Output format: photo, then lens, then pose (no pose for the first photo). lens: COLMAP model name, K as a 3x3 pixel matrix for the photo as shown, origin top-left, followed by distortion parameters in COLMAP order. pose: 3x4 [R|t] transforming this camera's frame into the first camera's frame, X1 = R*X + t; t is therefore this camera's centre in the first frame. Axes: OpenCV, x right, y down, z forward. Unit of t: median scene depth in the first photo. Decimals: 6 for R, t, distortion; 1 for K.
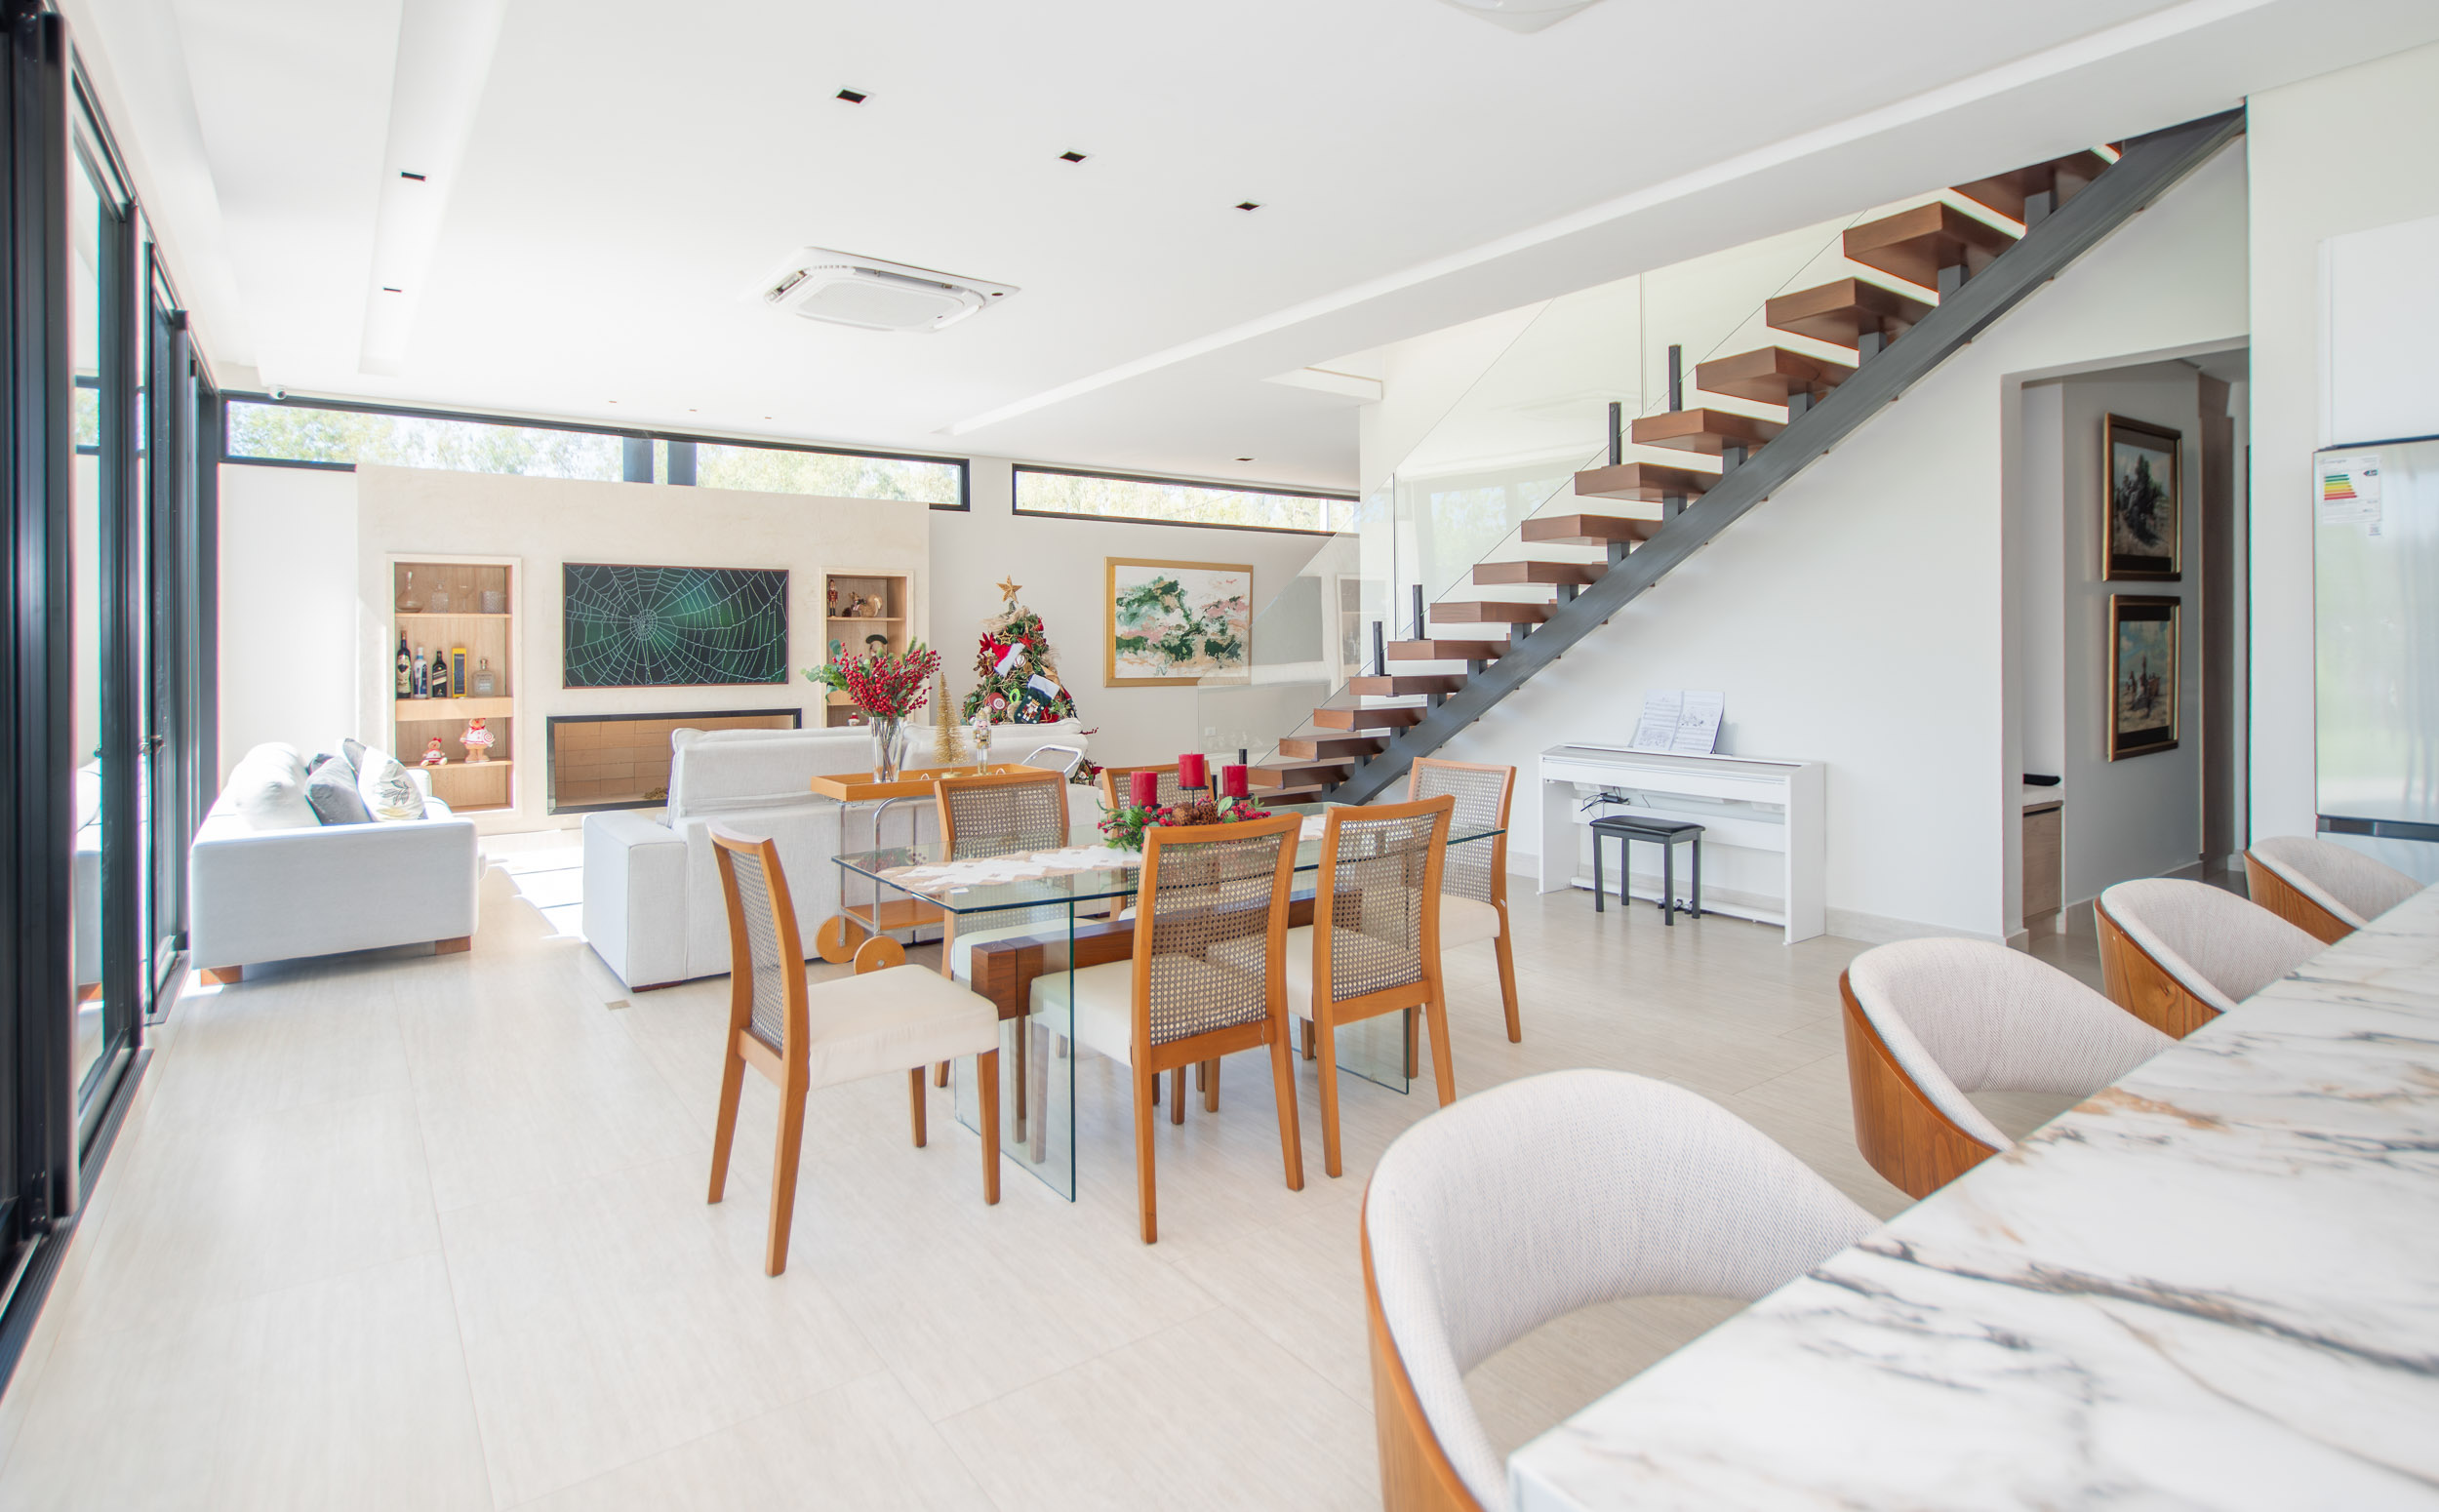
lens RADIAL K [[1174.3, 0, 1097.5], [0, 1174.3, 679.7], [0, 0, 1]] dist [0.028891, 0.000264]
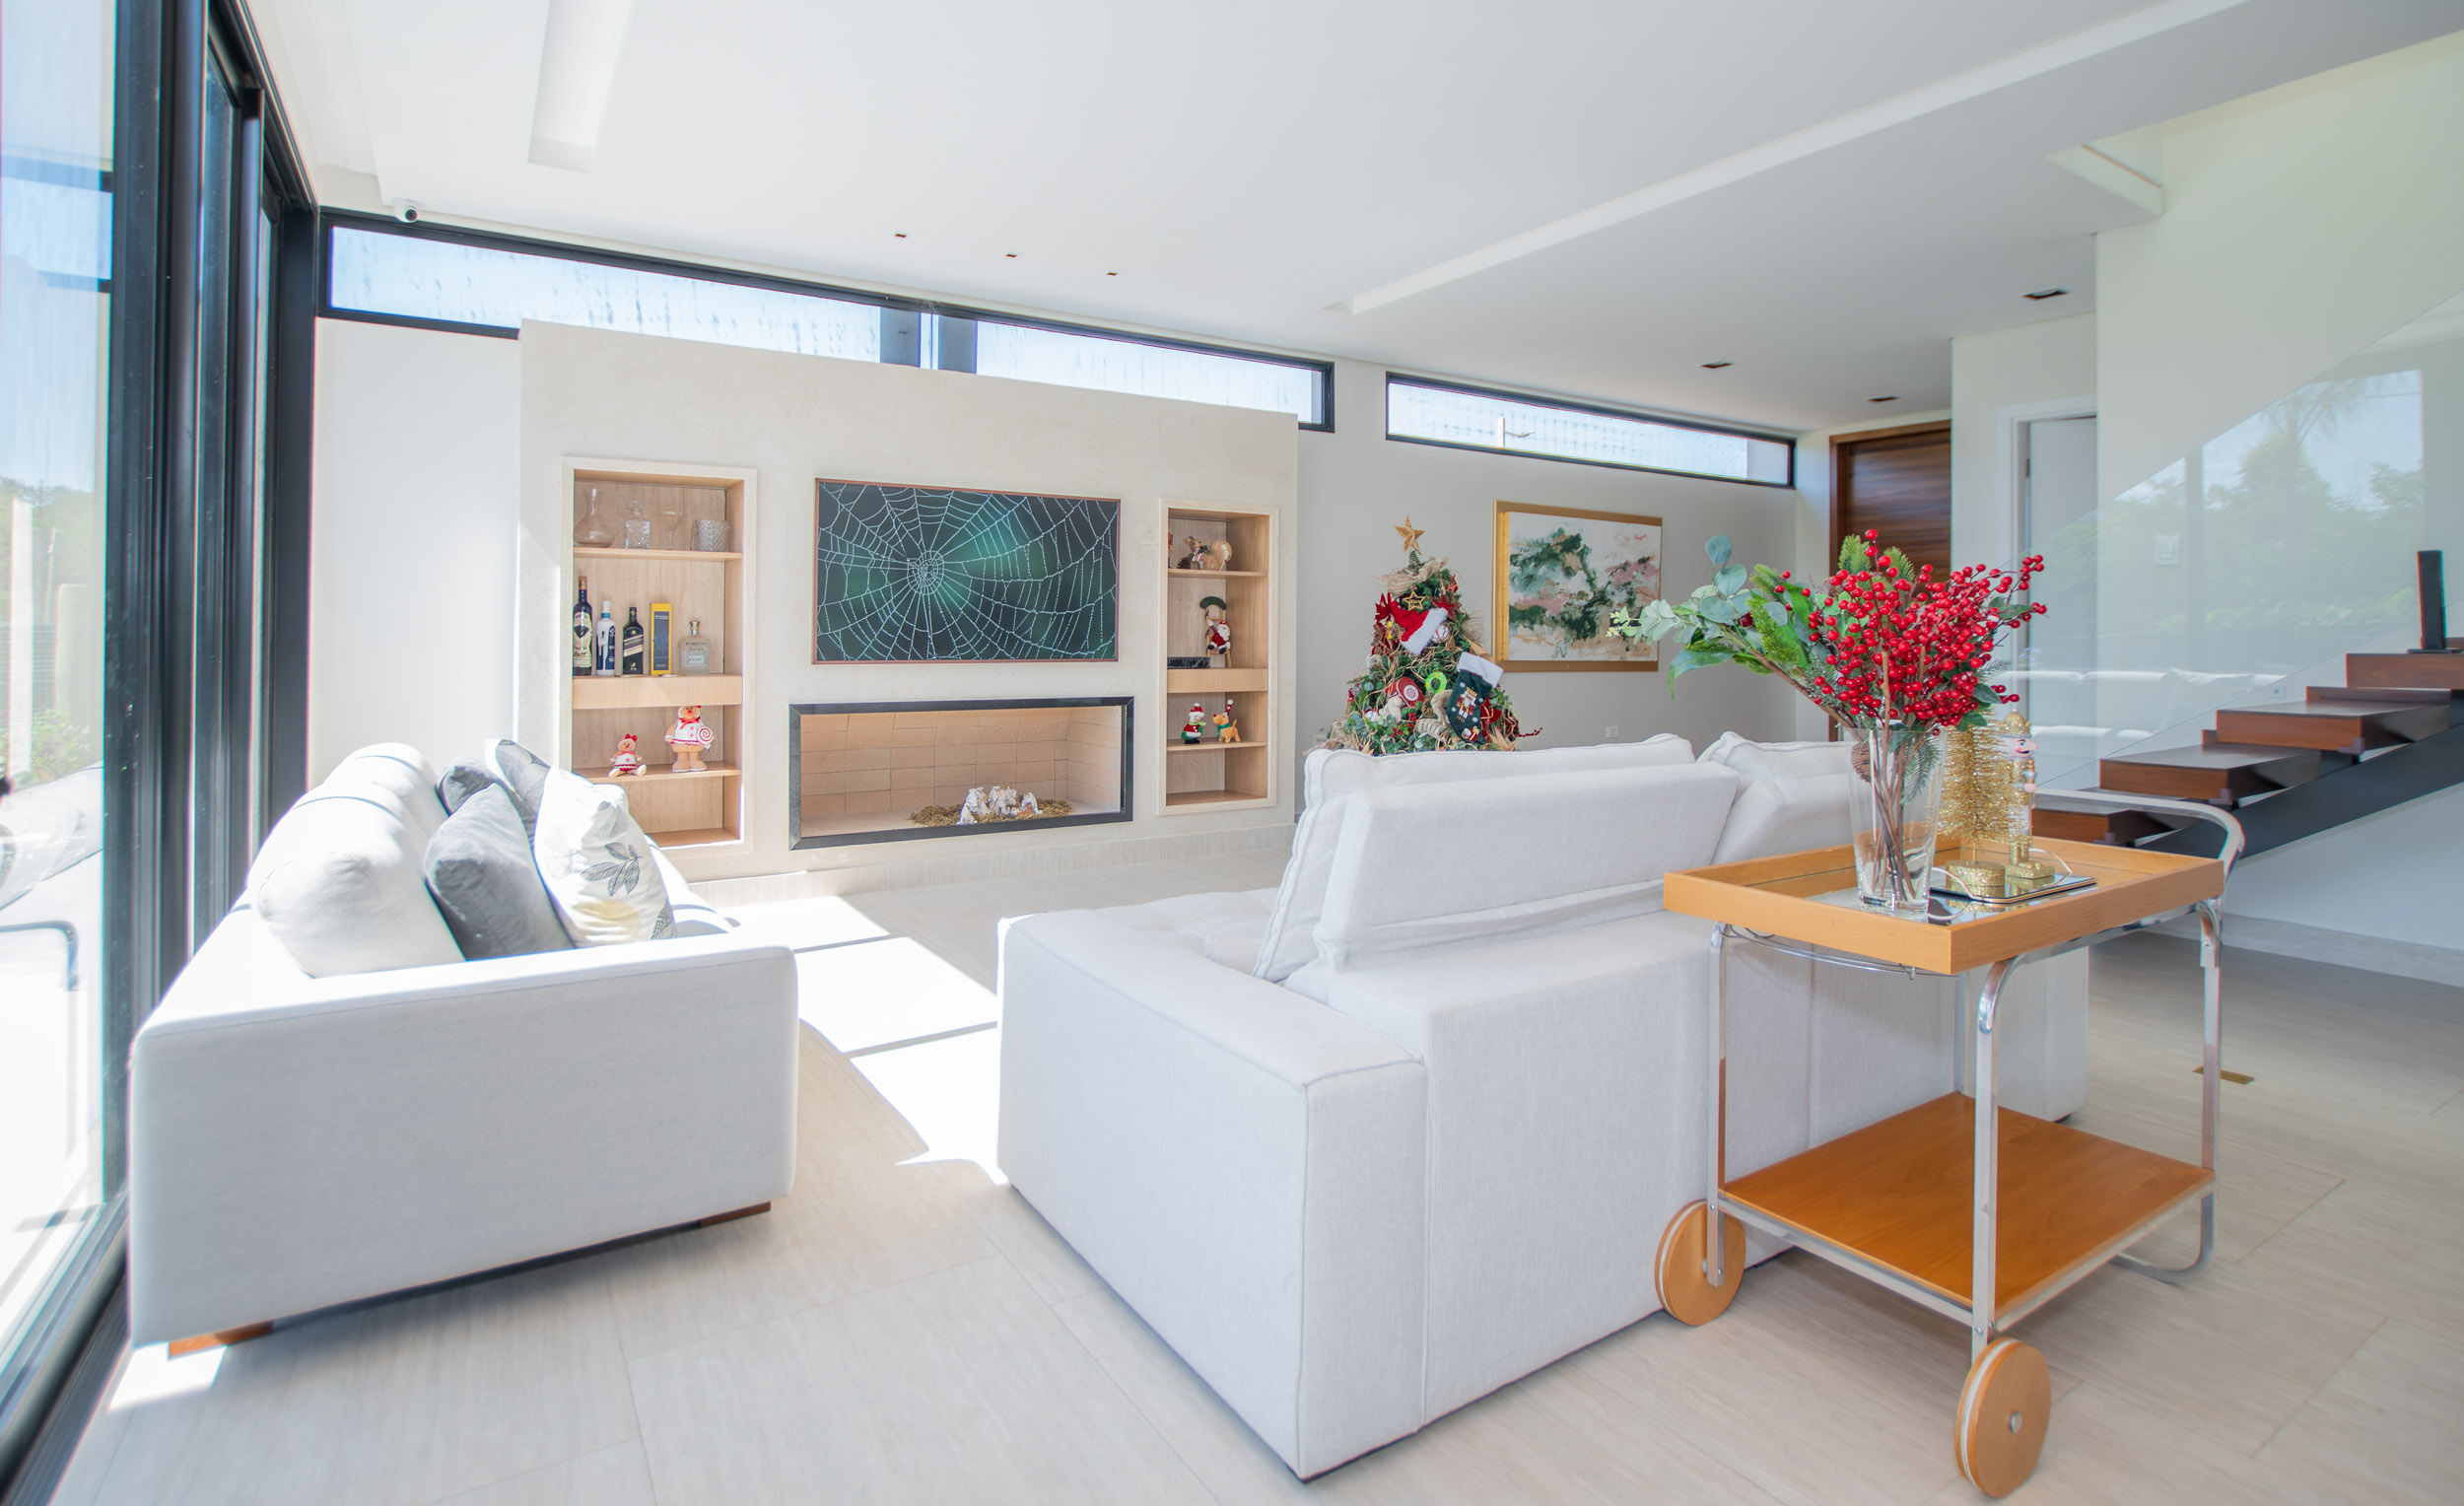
lens RADIAL K [[1167.8, 0, 1240.3], [0, 1167.8, 669.0], [0, 0, 1]] dist [-0.001711, -0.001274]
pose [[0.999909, 0.011144, 0.007615, -0.204296], [-0.011142, 0.999938, -0.000305, 0.007698], [-0.007618, 0.000220, 0.999971, 0.314712]]
